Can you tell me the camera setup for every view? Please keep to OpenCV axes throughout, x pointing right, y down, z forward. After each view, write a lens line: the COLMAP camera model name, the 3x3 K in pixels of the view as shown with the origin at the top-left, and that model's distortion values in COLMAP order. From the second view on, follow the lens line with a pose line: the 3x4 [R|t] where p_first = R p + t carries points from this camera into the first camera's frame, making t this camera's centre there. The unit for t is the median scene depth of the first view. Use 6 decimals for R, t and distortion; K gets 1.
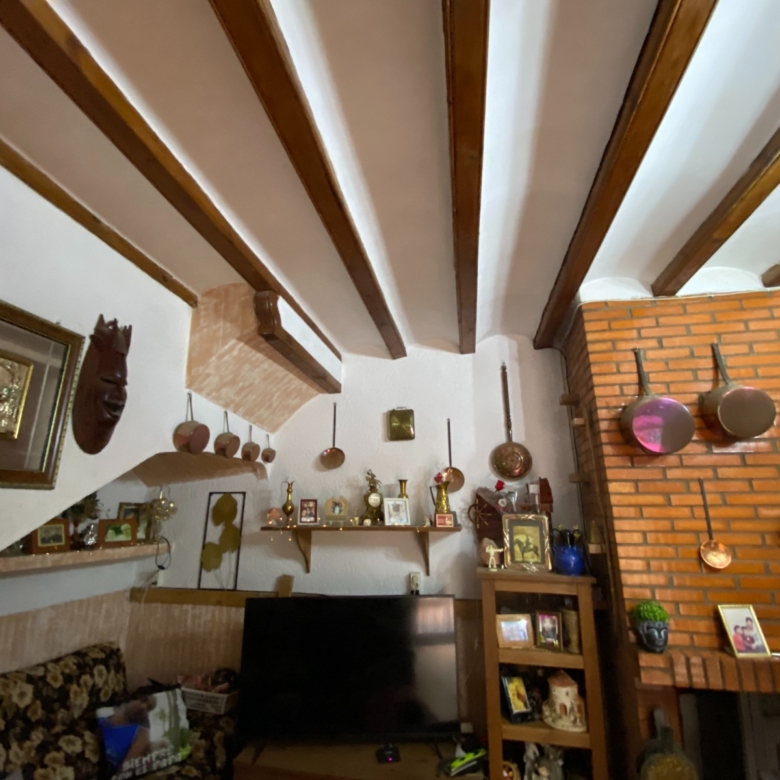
lens RADIAL K [[420.2, 0, 386.1], [0, 420.2, 398.5], [0, 0, 1]] dist [0.009707, -0.012333]
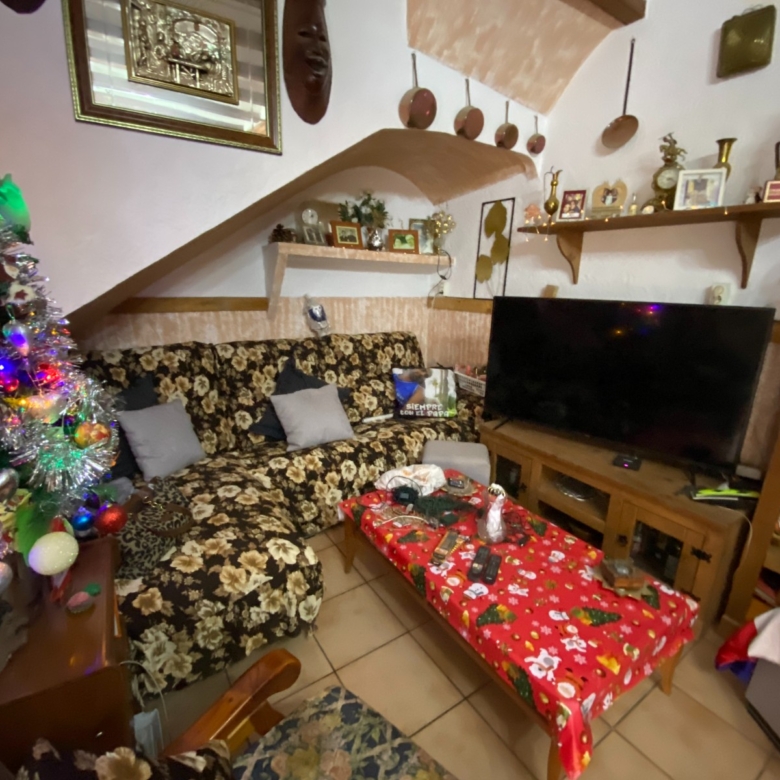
lens RADIAL K [[420.2, 0, 394.3], [0, 420.2, 394.4], [0, 0, 1]] dist [0.009707, -0.012333]
pose [[0.718721, 0.197984, -0.666516, 0.197160], [0.157034, 0.887613, 0.432993, 0.201168], [0.677334, -0.415867, 0.606856, 0.130108]]
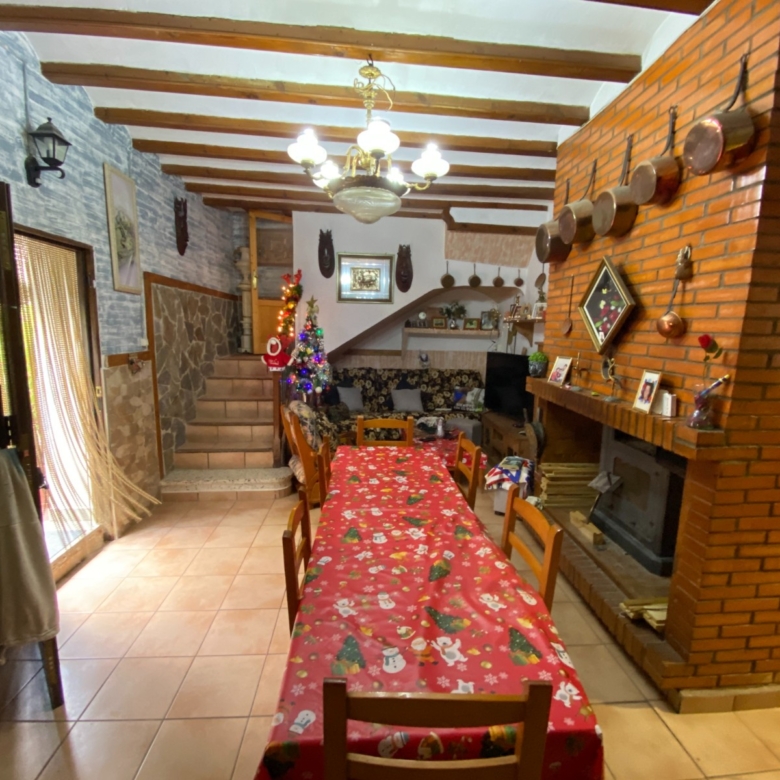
lens RADIAL K [[420.2, 0, 389.9], [0, 420.2, 393.8], [0, 0, 1]] dist [0.009707, -0.012333]
pose [[0.271545, 0.153441, -0.950115, 1.521440], [0.225272, 0.949651, 0.217750, 0.091603], [0.935690, -0.273163, 0.223307, -0.006620]]
